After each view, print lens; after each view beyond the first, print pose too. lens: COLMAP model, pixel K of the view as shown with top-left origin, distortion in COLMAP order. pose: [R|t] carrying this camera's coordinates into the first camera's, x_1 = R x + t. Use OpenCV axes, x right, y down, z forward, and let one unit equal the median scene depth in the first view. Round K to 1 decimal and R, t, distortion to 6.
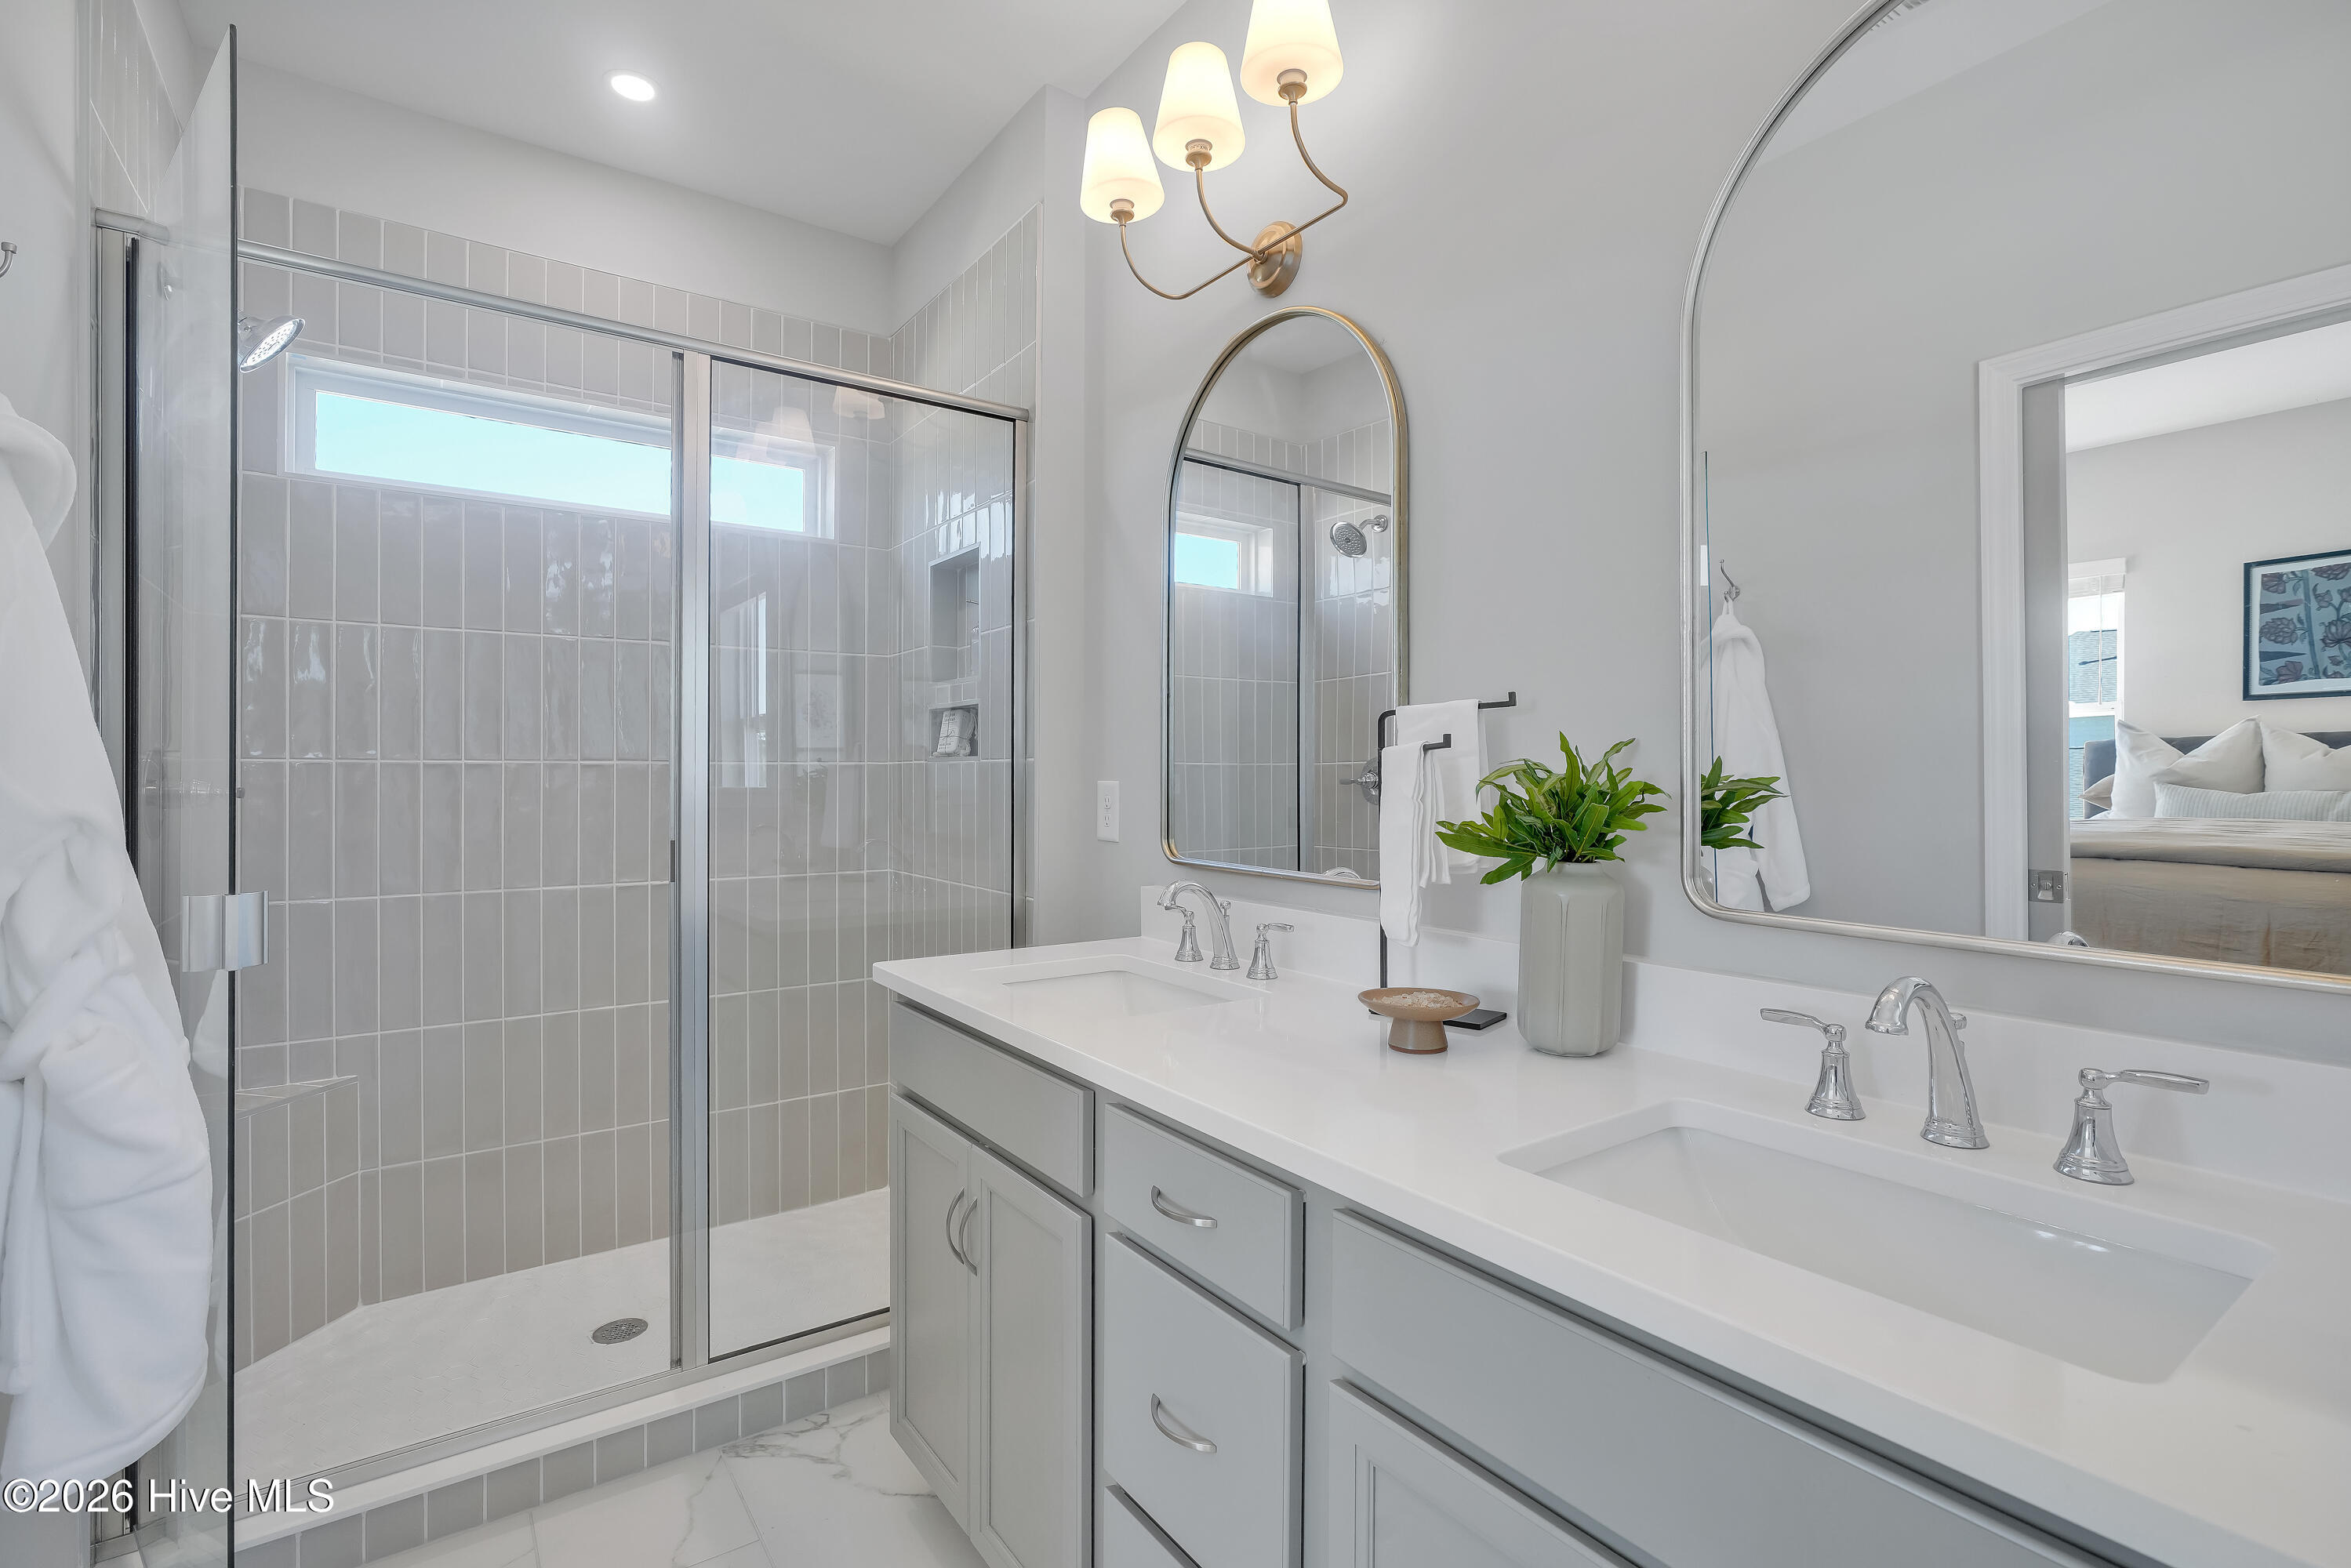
lens RADIAL K [[1072.7, 0, 1172.3], [0, 1072.7, 778.1], [0, 0, 1]] dist [0.001625, 0.000419]
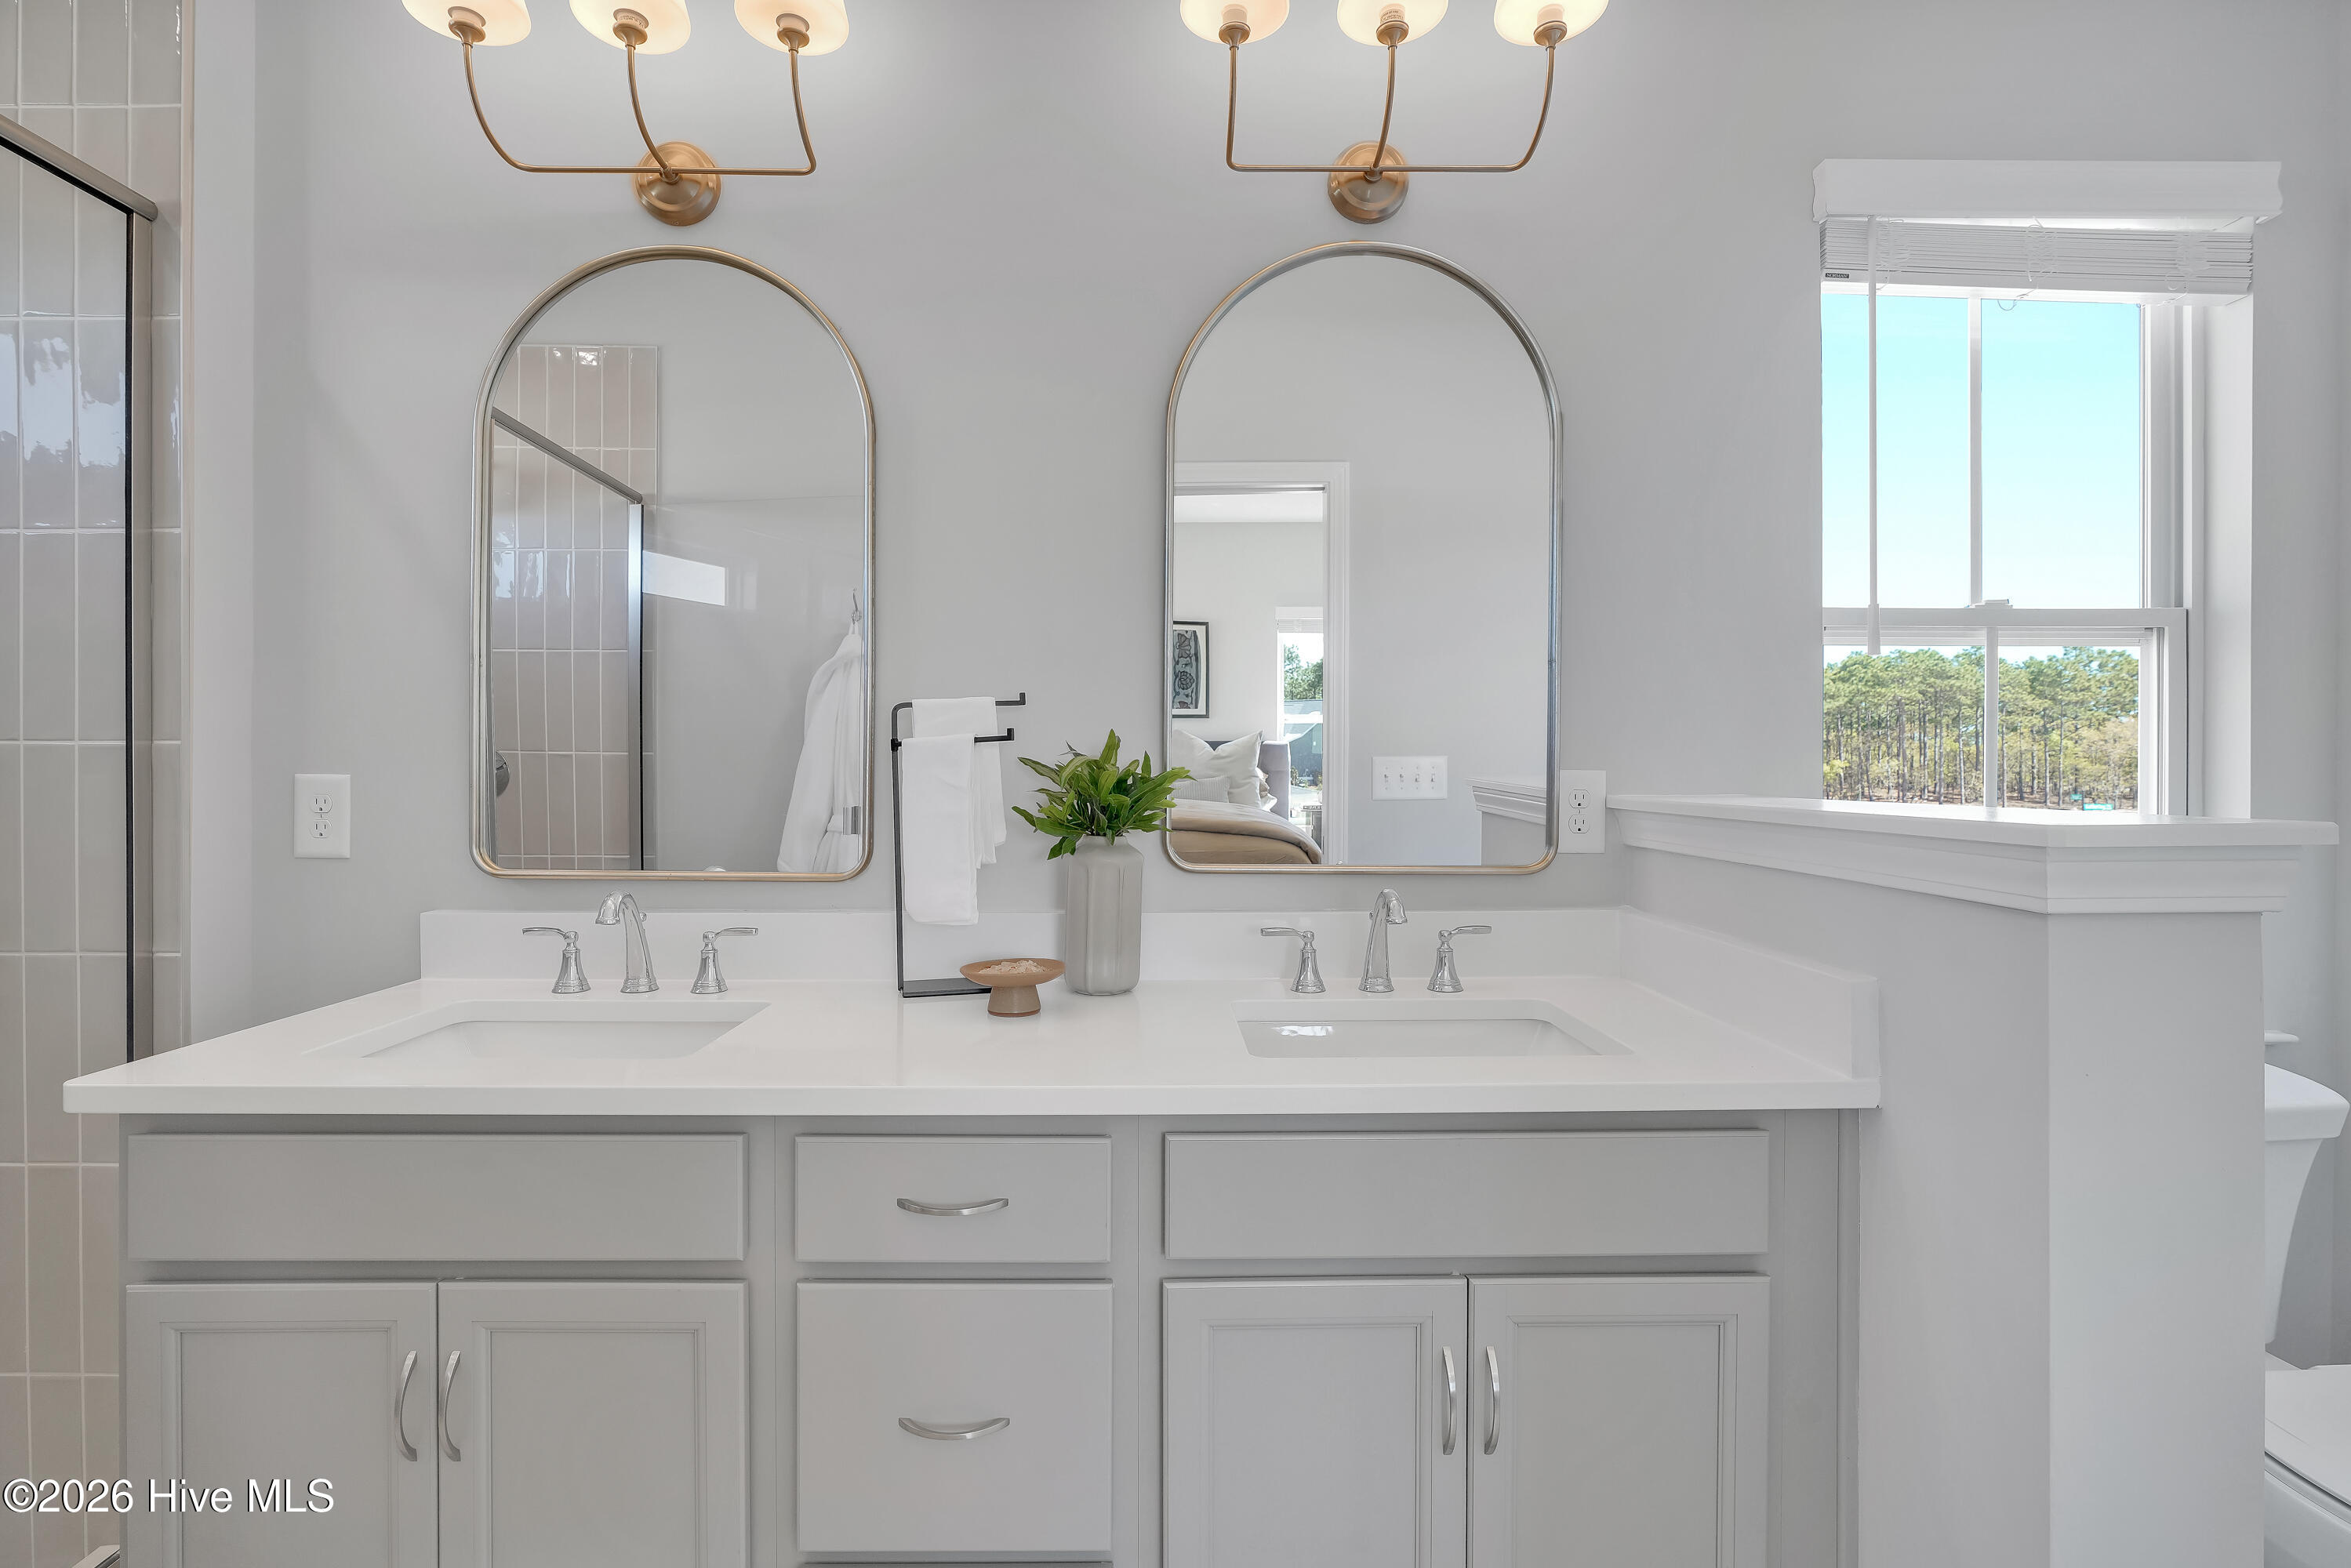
lens RADIAL K [[1072.7, 0, 1168.6], [0, 1072.7, 775.2], [0, 0, 1]] dist [0.001625, 0.000419]
pose [[0.581270, -0.002897, 0.813705, -0.490667], [0.002751, 0.999995, 0.001595, 0.005826], [-0.813706, 0.001312, 0.581275, 0.193639]]
